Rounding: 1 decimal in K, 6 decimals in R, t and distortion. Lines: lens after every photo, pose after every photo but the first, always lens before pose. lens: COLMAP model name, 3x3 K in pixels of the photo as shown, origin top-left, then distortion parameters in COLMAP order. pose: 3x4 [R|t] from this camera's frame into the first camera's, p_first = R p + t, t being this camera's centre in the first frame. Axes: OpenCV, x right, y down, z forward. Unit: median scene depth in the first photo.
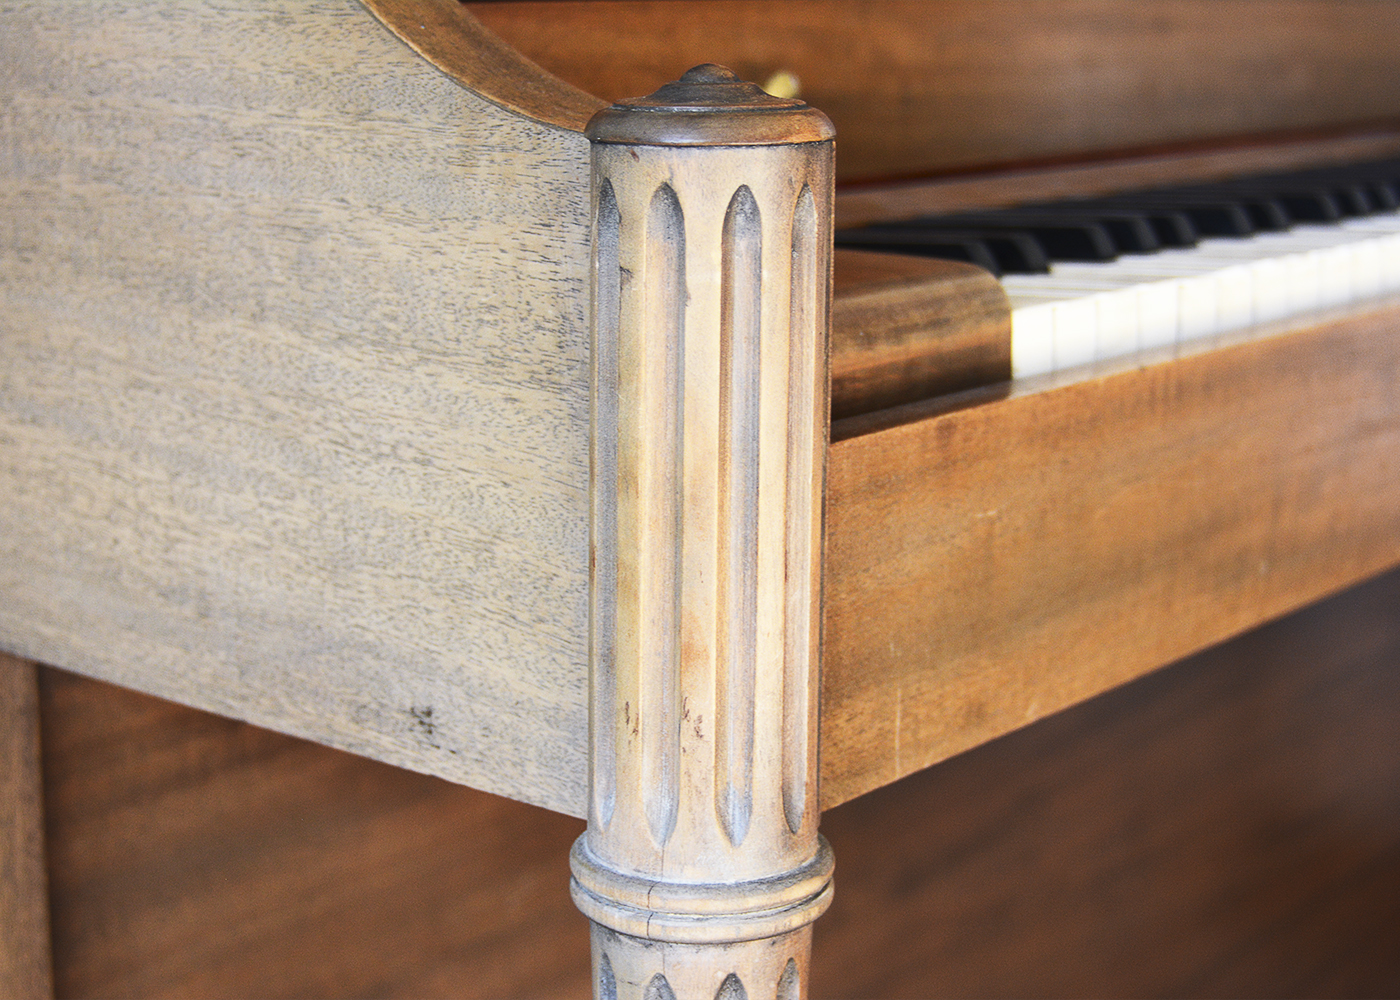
lens RADIAL K [[2588.1, 0, 700.8], [0, 2588.1, 501.2], [0, 0, 1]] dist [-0.108526, 0.000000]
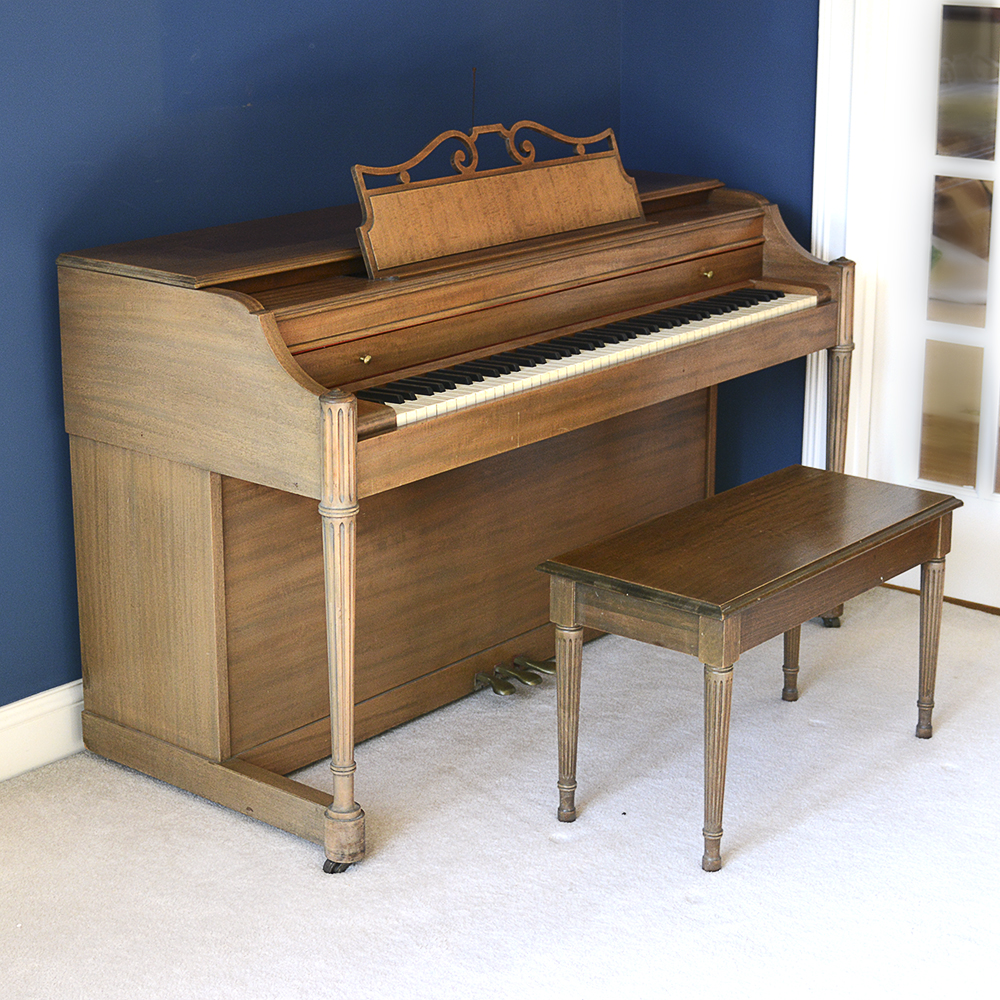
lens RADIAL K [[2091.1, 0, 500.2], [0, 2091.1, 500.4], [0, 0, 1]] dist [-0.182201, 0.000000]
pose [[0.999926, 0.000713, -0.012175, 0.439870], [0.000295, 0.996580, 0.082632, -0.289443], [0.012192, -0.082630, 0.996506, -3.953655]]
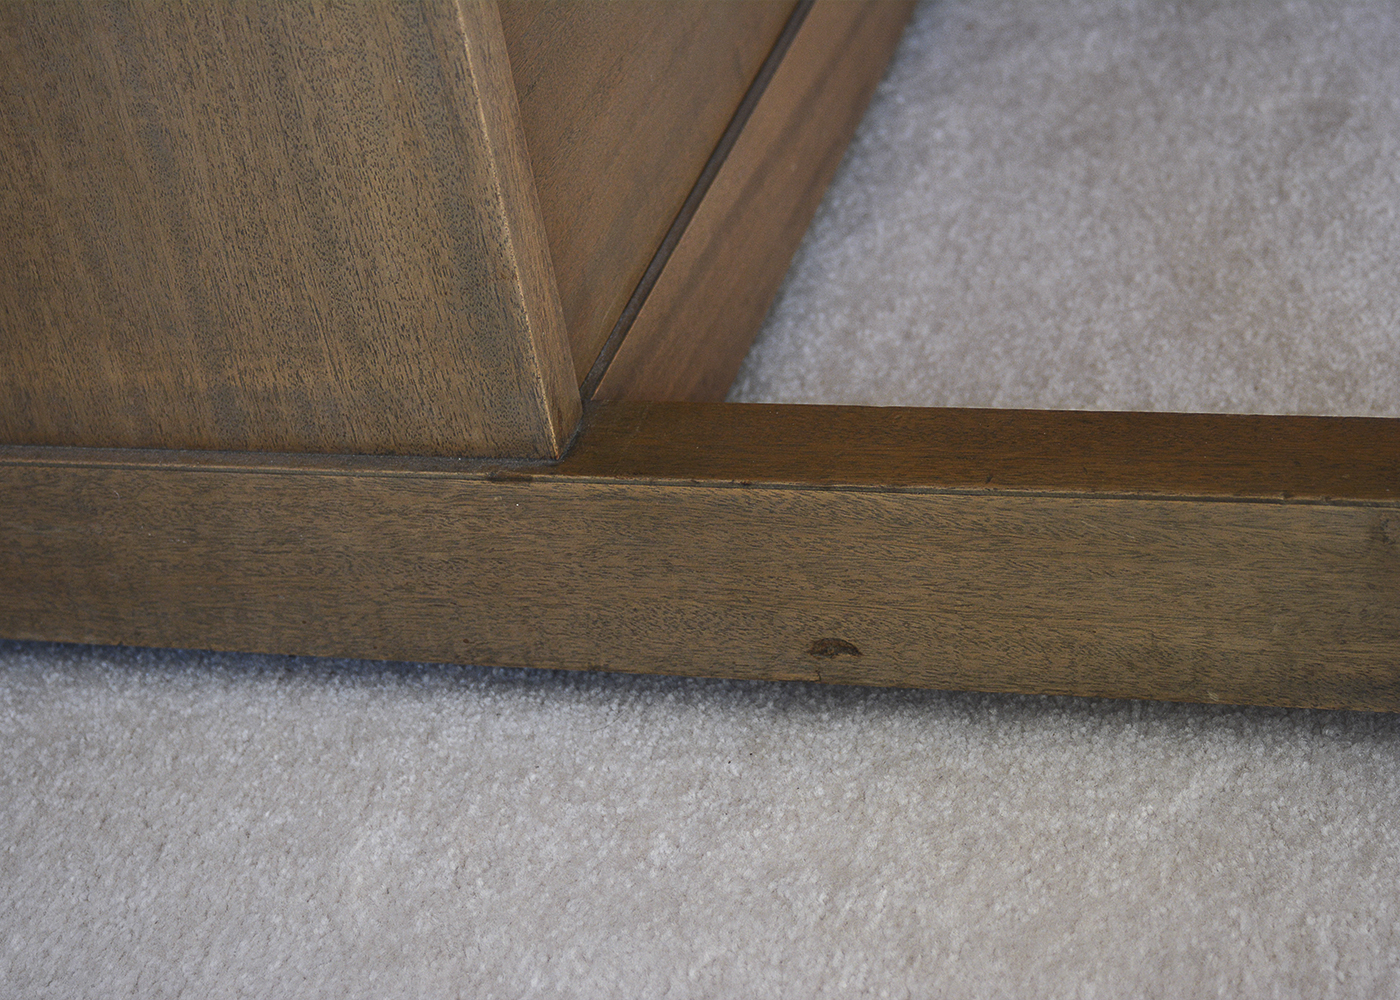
lens RADIAL K [[2740.5, 0, 705.6], [0, 2740.5, 494.1], [0, 0, 1]] dist [-0.155208, 0.000000]
pose [[0.906688, -0.345121, 0.242504, -0.599410], [0.238206, 0.893422, 0.380860, 0.399963], [-0.348101, -0.287555, 0.892266, 0.248104]]
